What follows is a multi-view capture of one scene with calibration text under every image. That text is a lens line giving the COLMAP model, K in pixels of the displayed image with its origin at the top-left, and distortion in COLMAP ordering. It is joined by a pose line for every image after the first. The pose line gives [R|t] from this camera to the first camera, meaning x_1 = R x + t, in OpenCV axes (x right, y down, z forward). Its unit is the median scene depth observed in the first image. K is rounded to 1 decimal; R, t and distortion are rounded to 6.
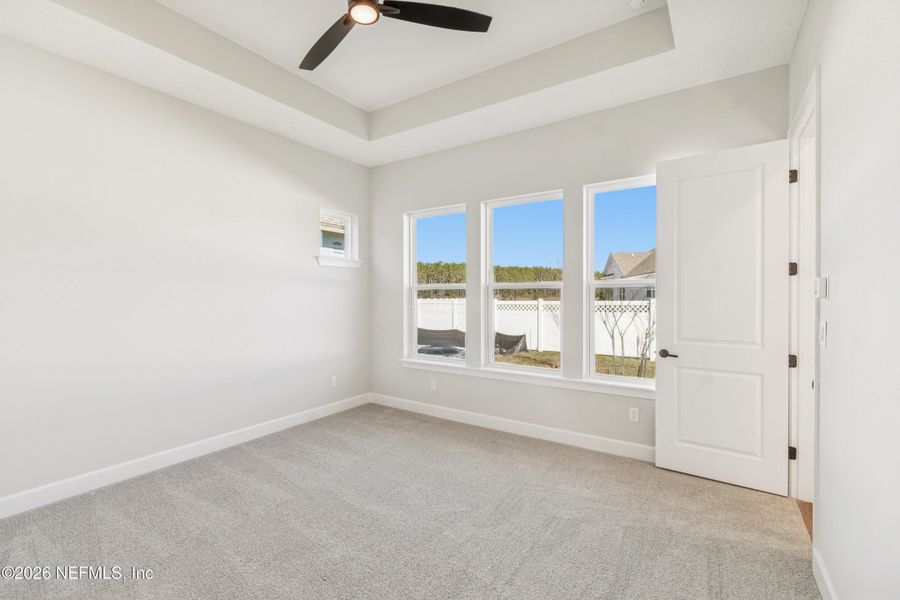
lens RADIAL K [[400.6, 0, 450.2], [0, 400.6, 302.4], [0, 0, 1]] dist [0.006595, -0.001956]
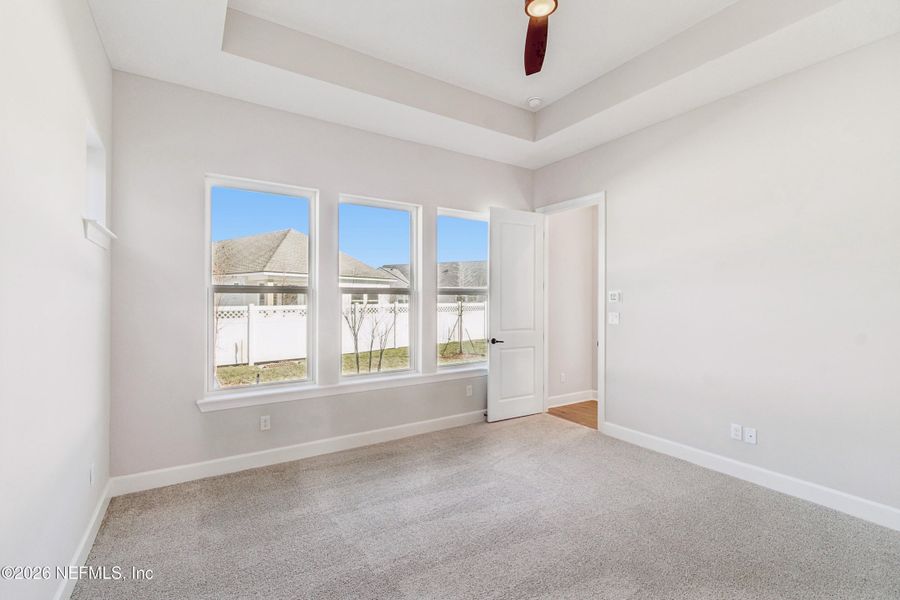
lens RADIAL K [[400.6, 0, 450.9], [0, 400.6, 298.2], [0, 0, 1]] dist [0.006595, -0.001956]
pose [[0.367351, 0.017432, 0.929919, -0.492393], [0.010247, 0.999688, -0.022788, 0.004213], [-0.930026, 0.017900, 0.367058, 0.356885]]
